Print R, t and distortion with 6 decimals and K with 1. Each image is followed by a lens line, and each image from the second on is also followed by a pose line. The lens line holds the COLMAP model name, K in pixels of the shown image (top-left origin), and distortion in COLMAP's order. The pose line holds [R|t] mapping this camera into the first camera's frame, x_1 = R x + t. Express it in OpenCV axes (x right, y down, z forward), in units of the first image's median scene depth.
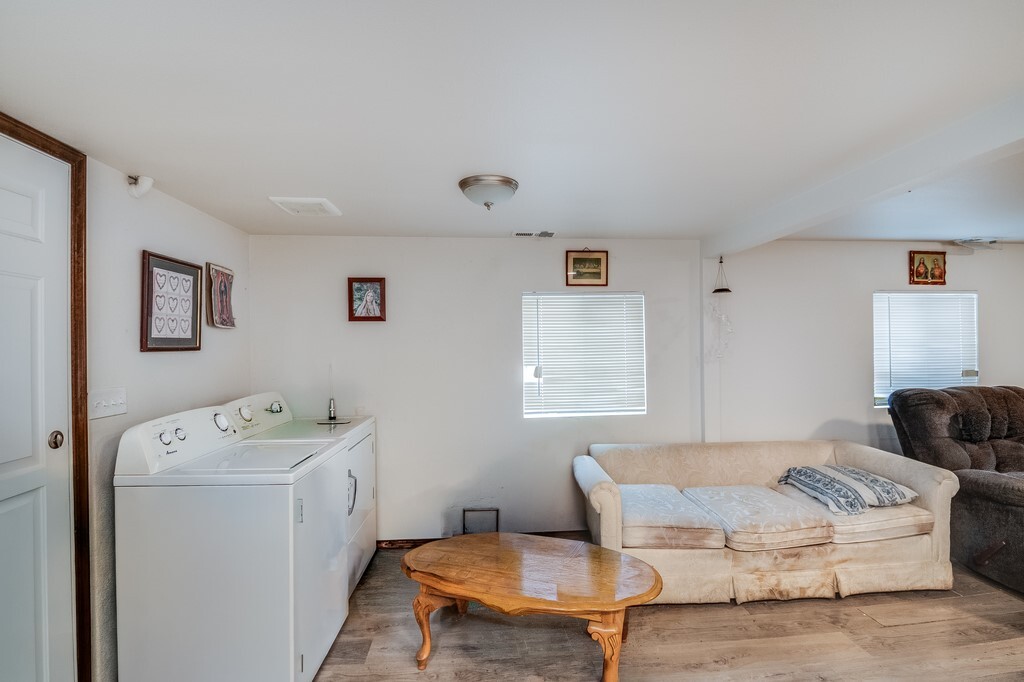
lens RADIAL K [[485.6, 0, 512.2], [0, 485.6, 346.0], [0, 0, 1]] dist [-0.015421, -0.003213]
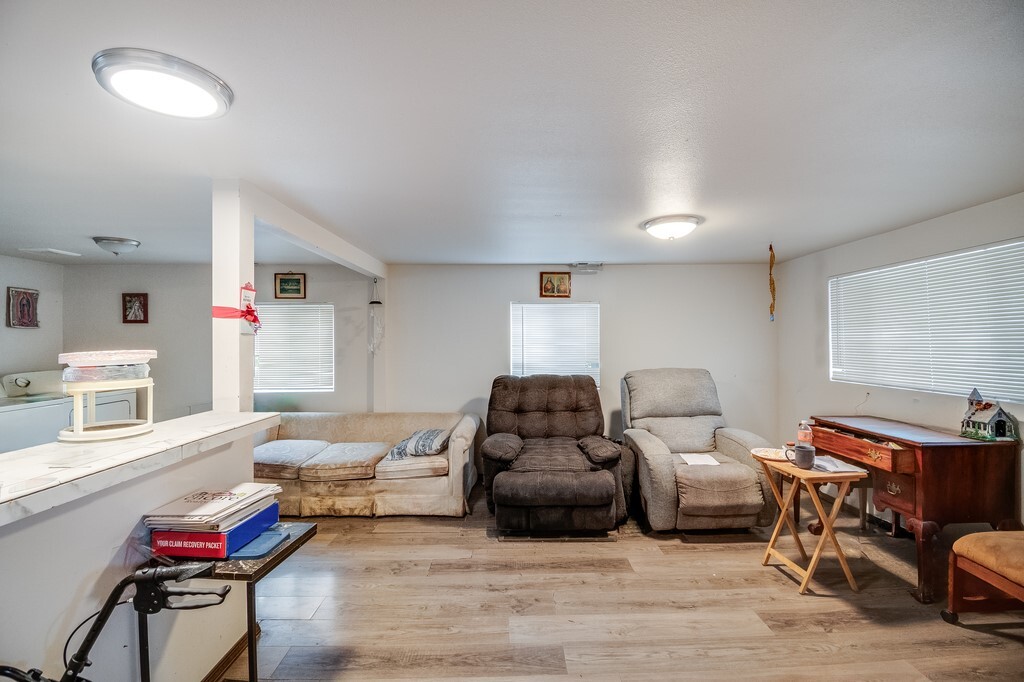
lens RADIAL K [[451.7, 0, 519.9], [0, 451.7, 336.3], [0, 0, 1]] dist [-0.016510, -0.001713]
pose [[0.998340, 0.008589, -0.056944, 0.929437], [-0.009058, 0.999927, -0.007984, -0.011618], [0.056871, 0.008487, 0.998345, -0.267438]]
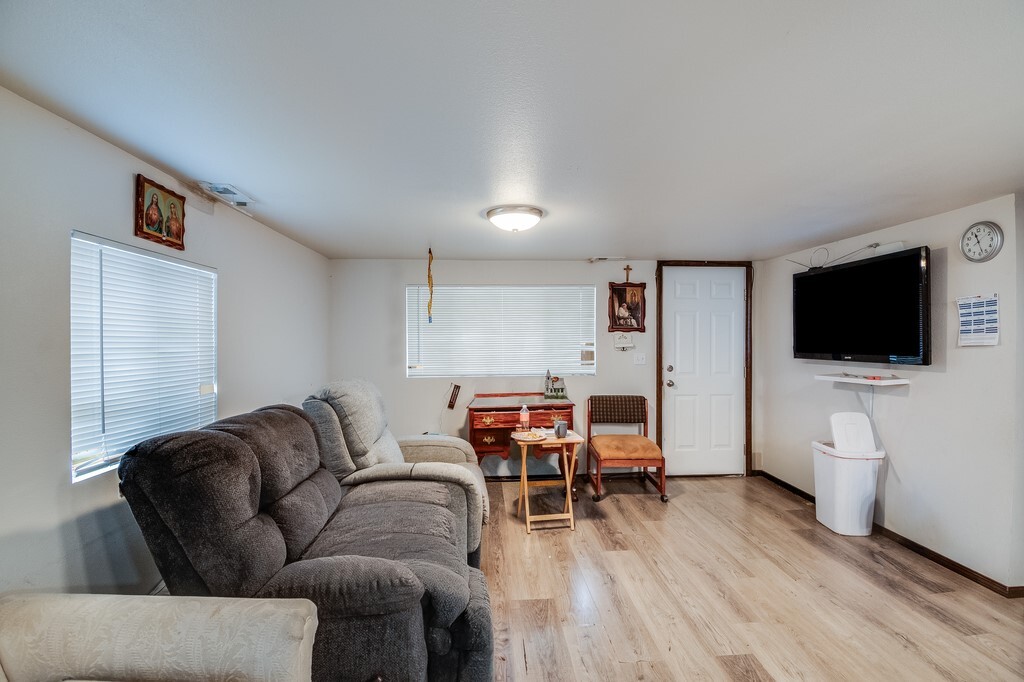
lens RADIAL K [[451.7, 0, 516.2], [0, 451.7, 344.8], [0, 0, 1]] dist [-0.016510, -0.001713]
pose [[-0.004874, 0.004289, 0.999979, 0.357340], [-0.001513, 0.999990, -0.004297, -0.003965], [-0.999987, -0.001534, -0.004868, 0.629867]]
